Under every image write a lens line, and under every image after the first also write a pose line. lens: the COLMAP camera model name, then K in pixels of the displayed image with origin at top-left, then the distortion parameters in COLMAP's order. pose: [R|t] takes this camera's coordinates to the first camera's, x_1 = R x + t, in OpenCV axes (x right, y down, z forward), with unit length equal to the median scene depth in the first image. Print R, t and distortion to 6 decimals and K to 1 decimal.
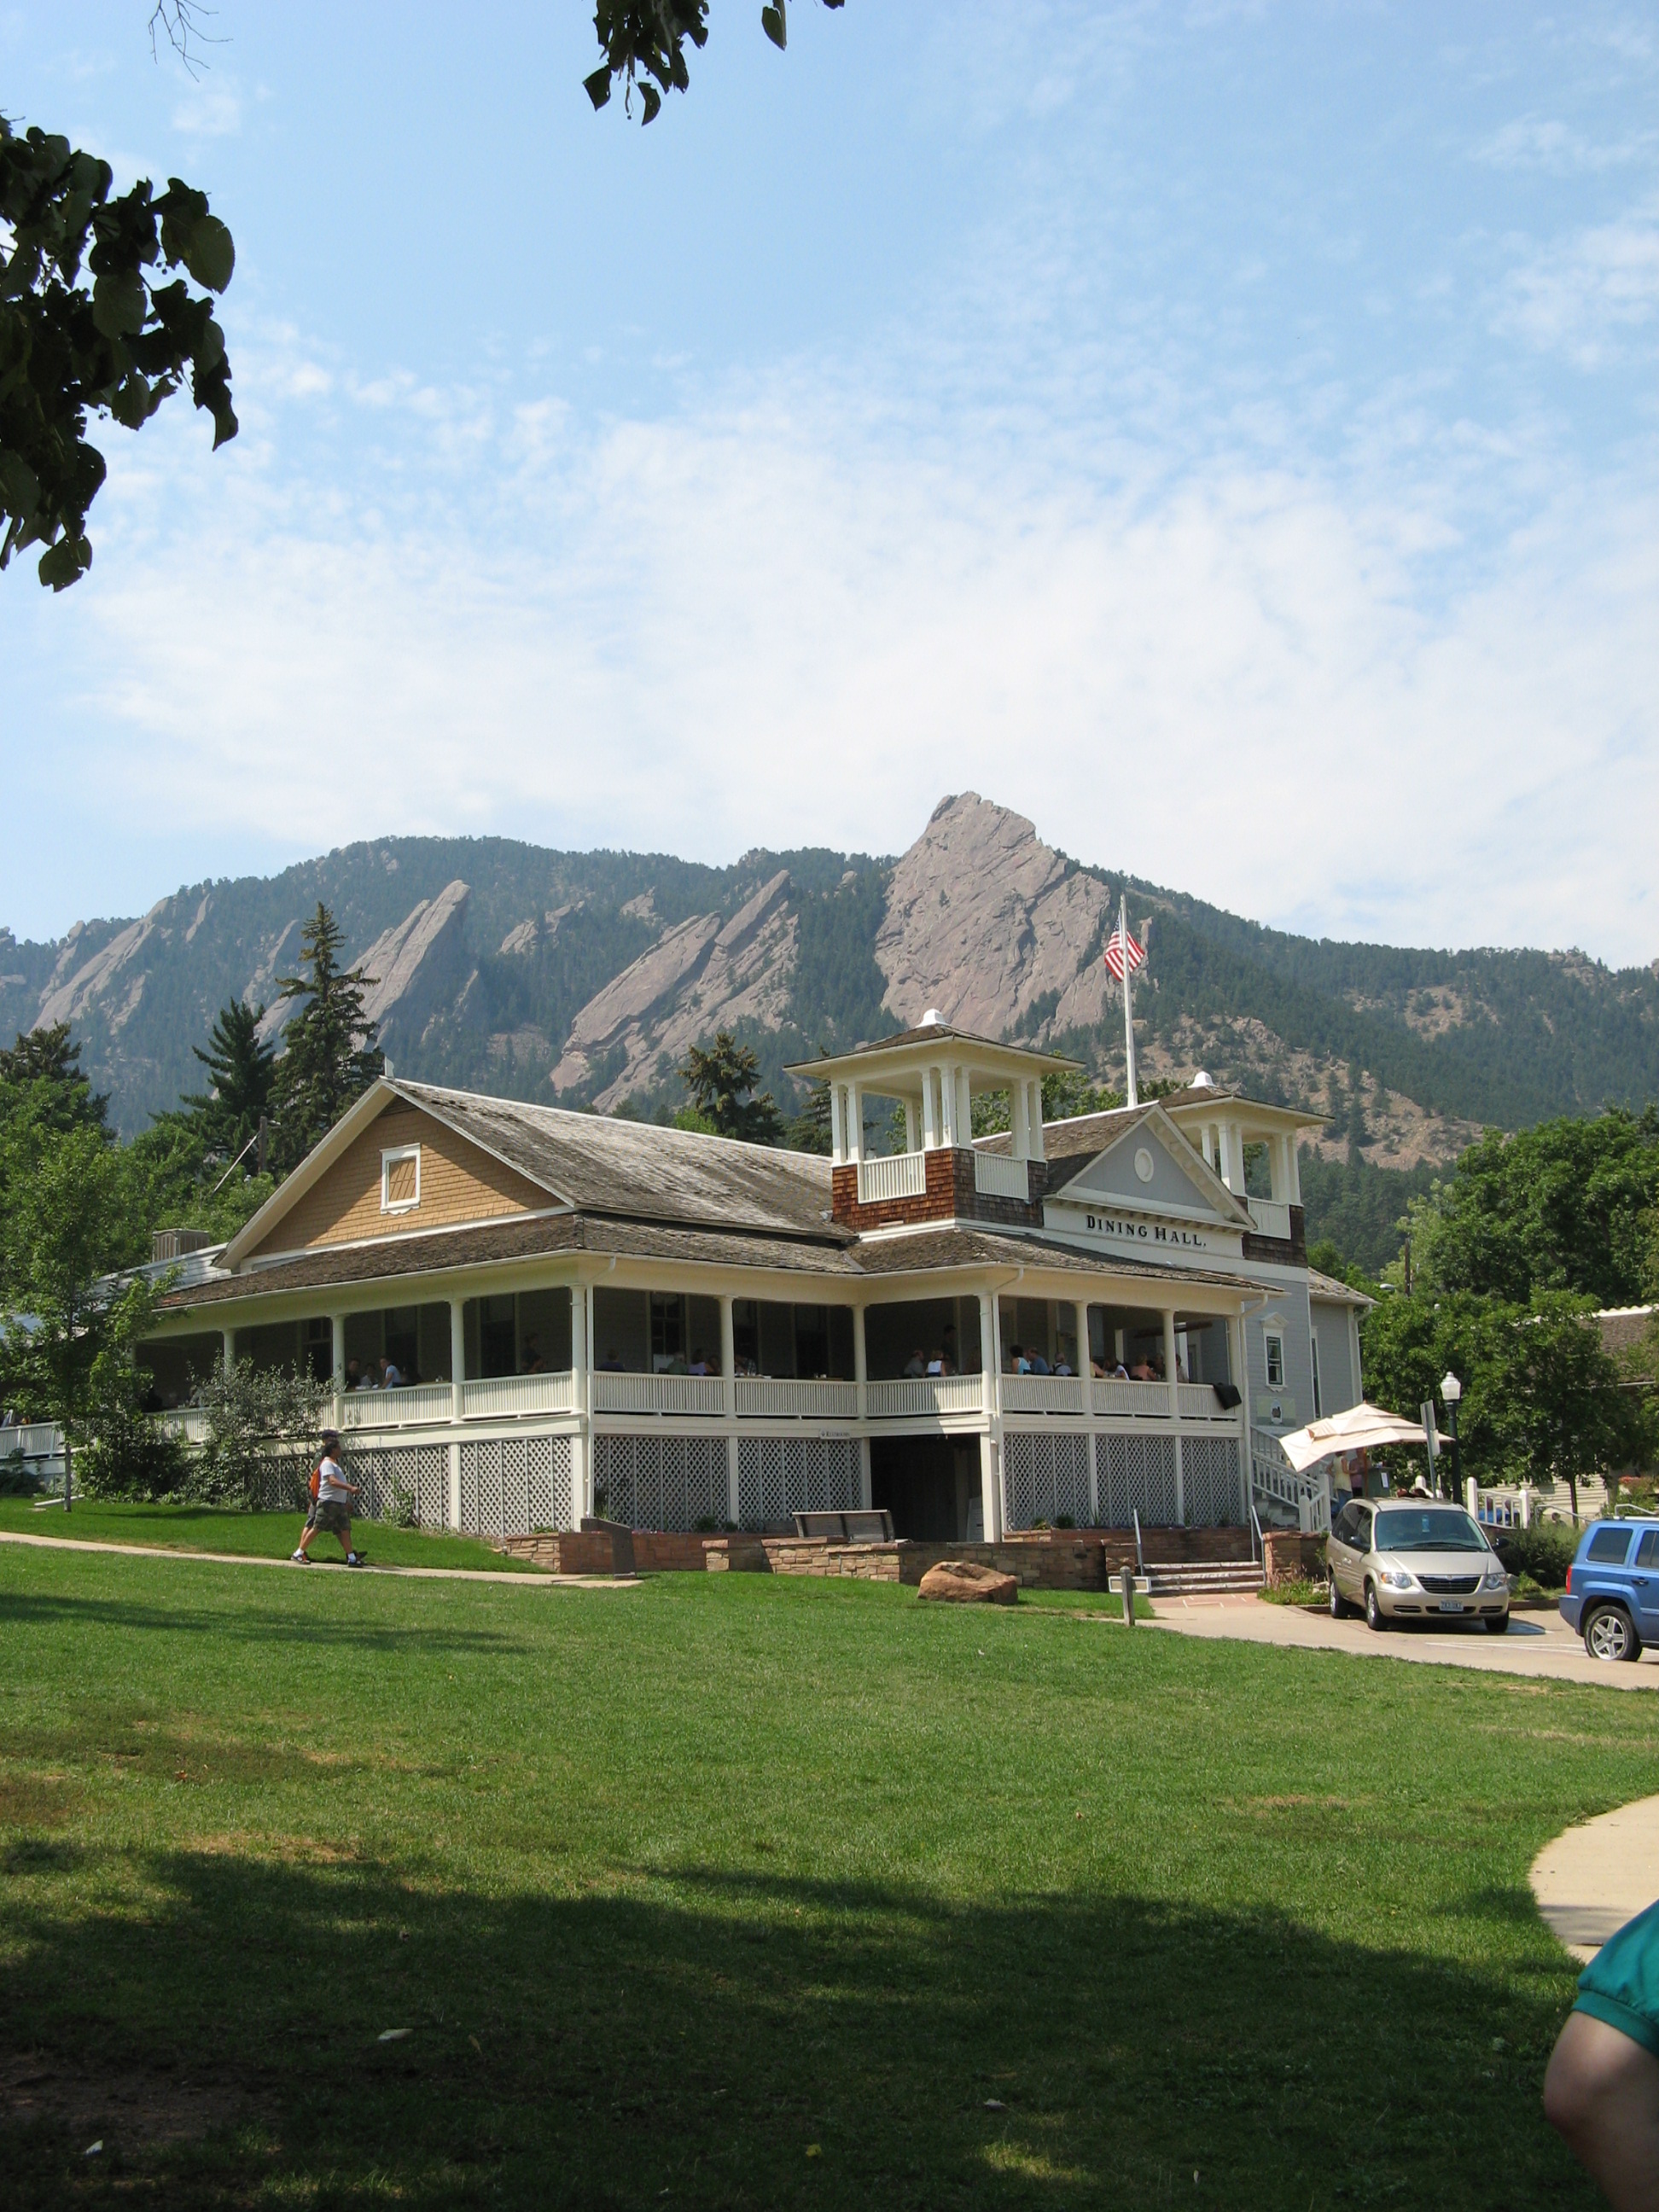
lens RADIAL K [[2757.3, 0, 829.5], [0, 2757.3, 1106.0], [0, 0, 1]] dist [-0.023813, -0.009604]
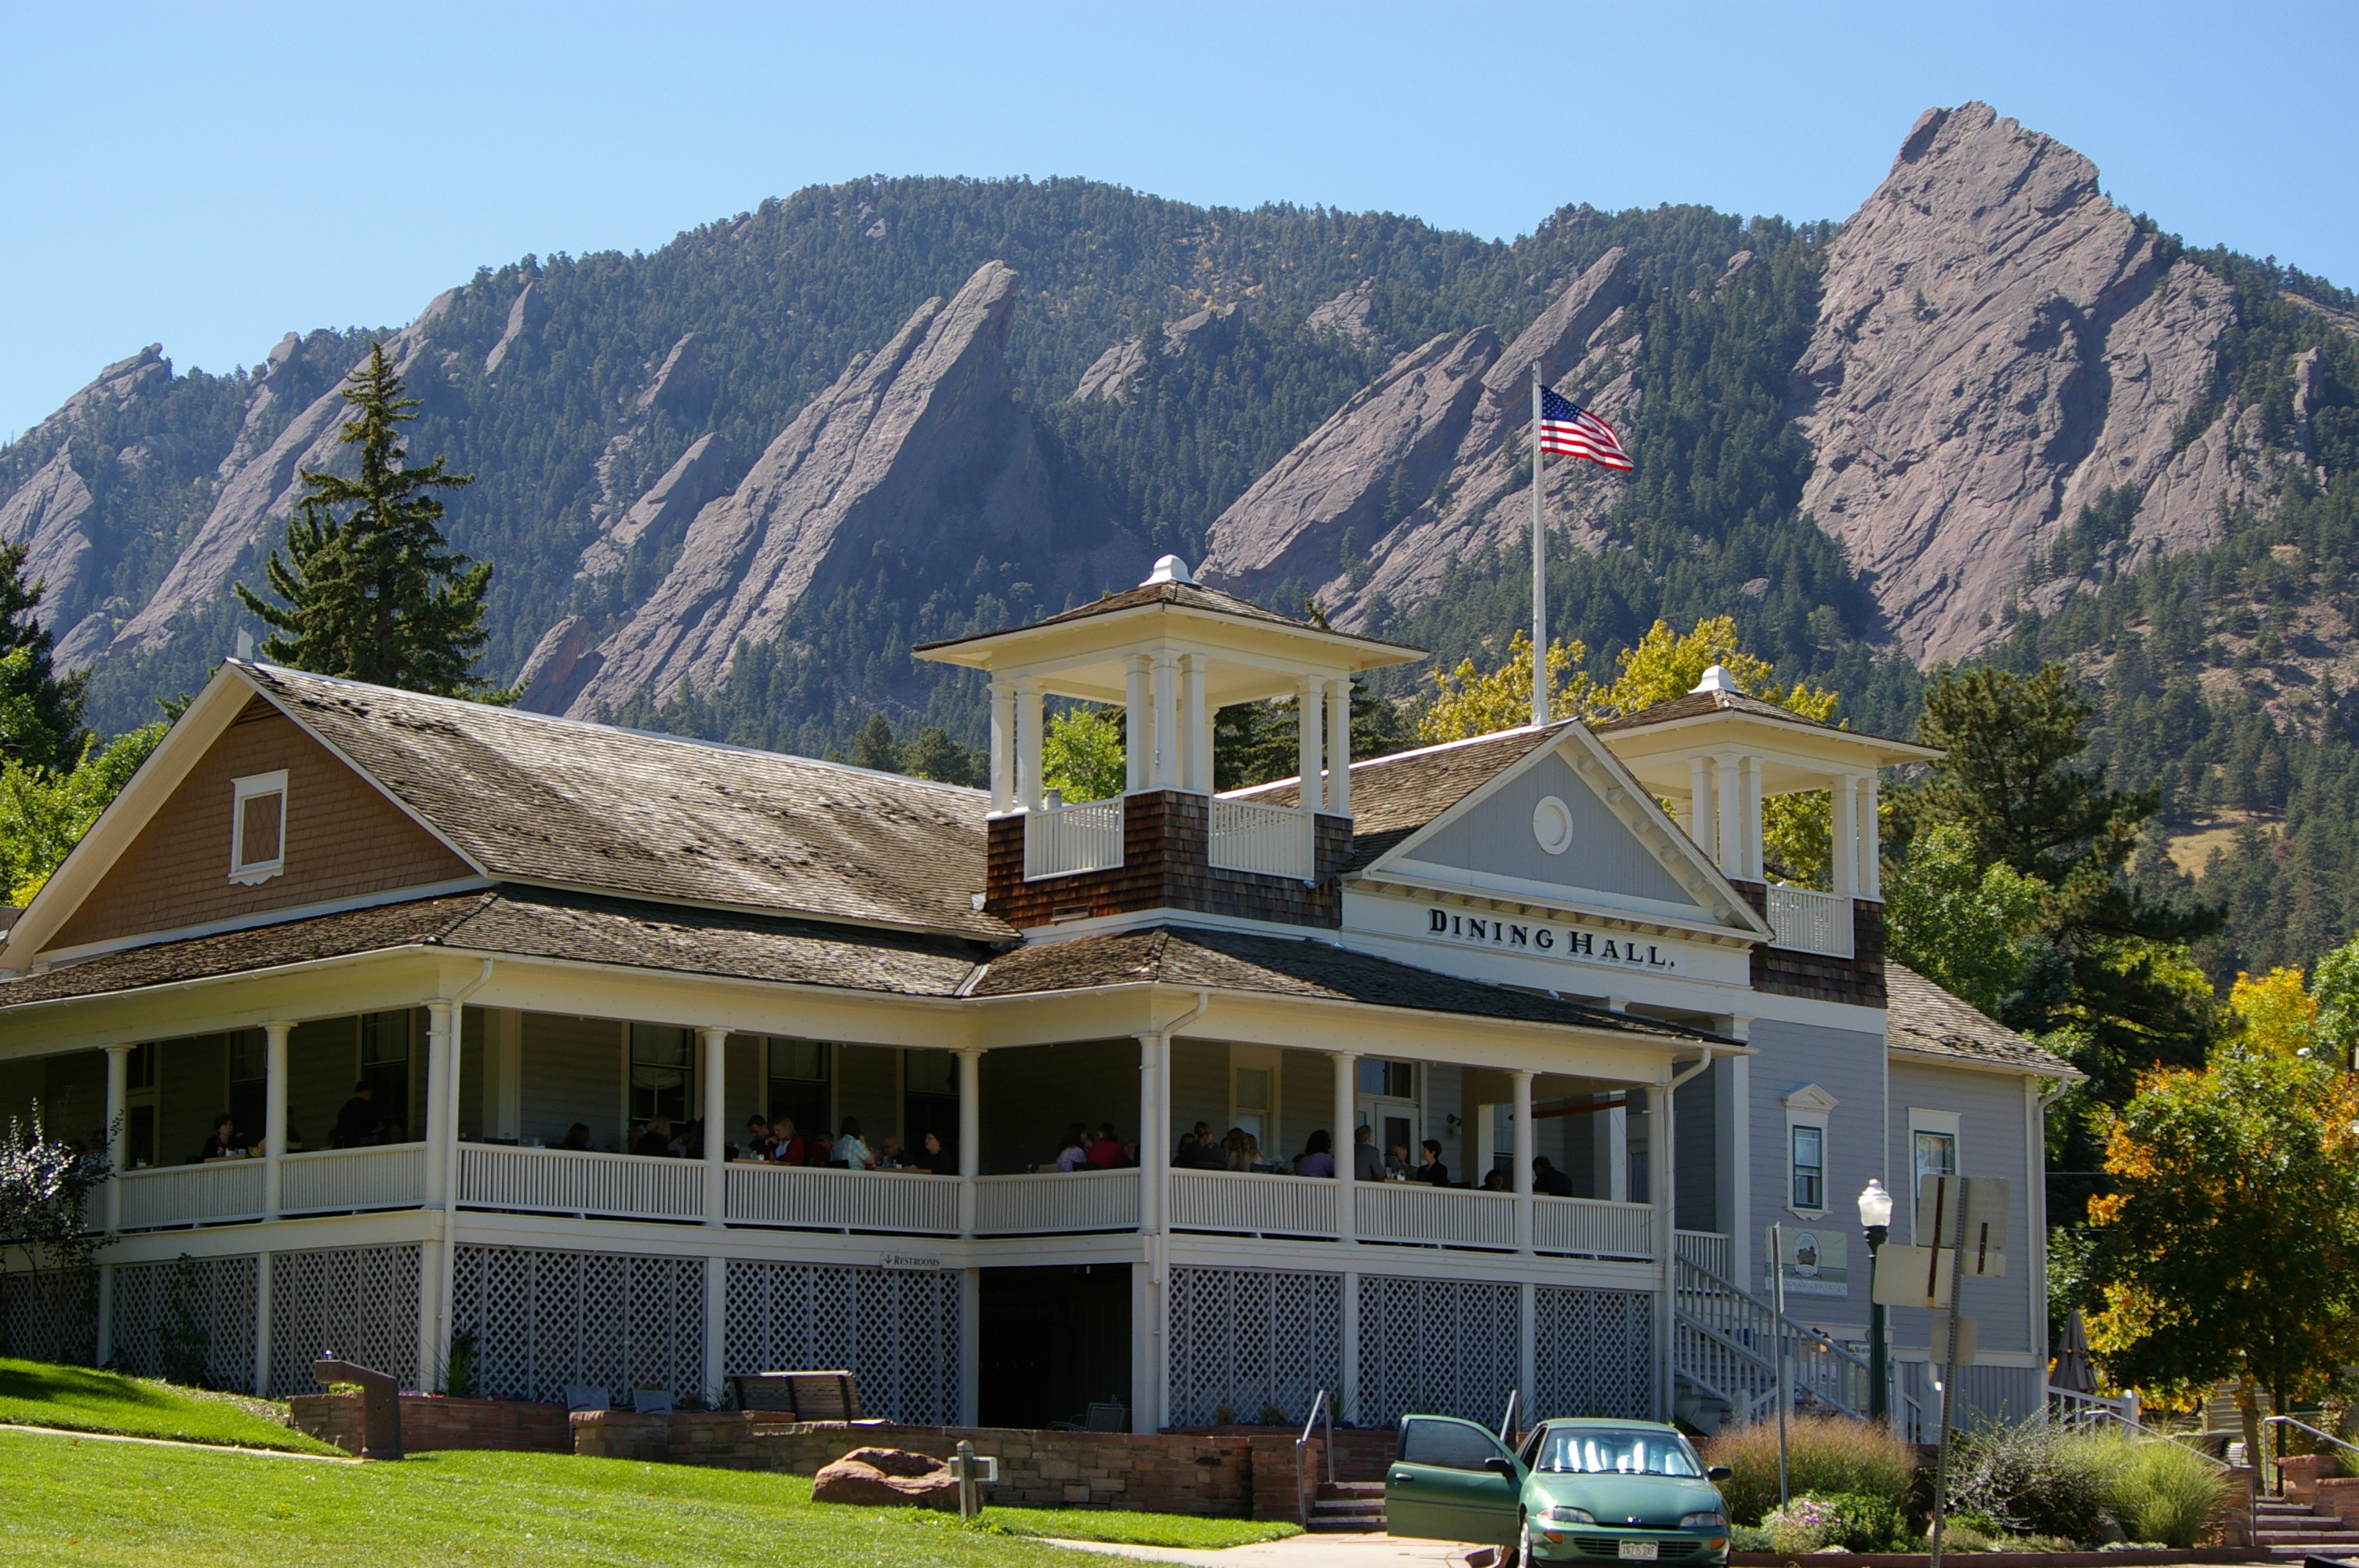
lens RADIAL K [[5263.9, 0, 1179.5], [0, 5263.9, 784.0], [0, 0, 1]] dist [-0.131681, -0.505359]
pose [[0.995198, 0.016800, -0.096426, 0.156640], [-0.015225, 0.999739, 0.017050, -0.005746], [0.096688, -0.015500, 0.995194, -0.129989]]
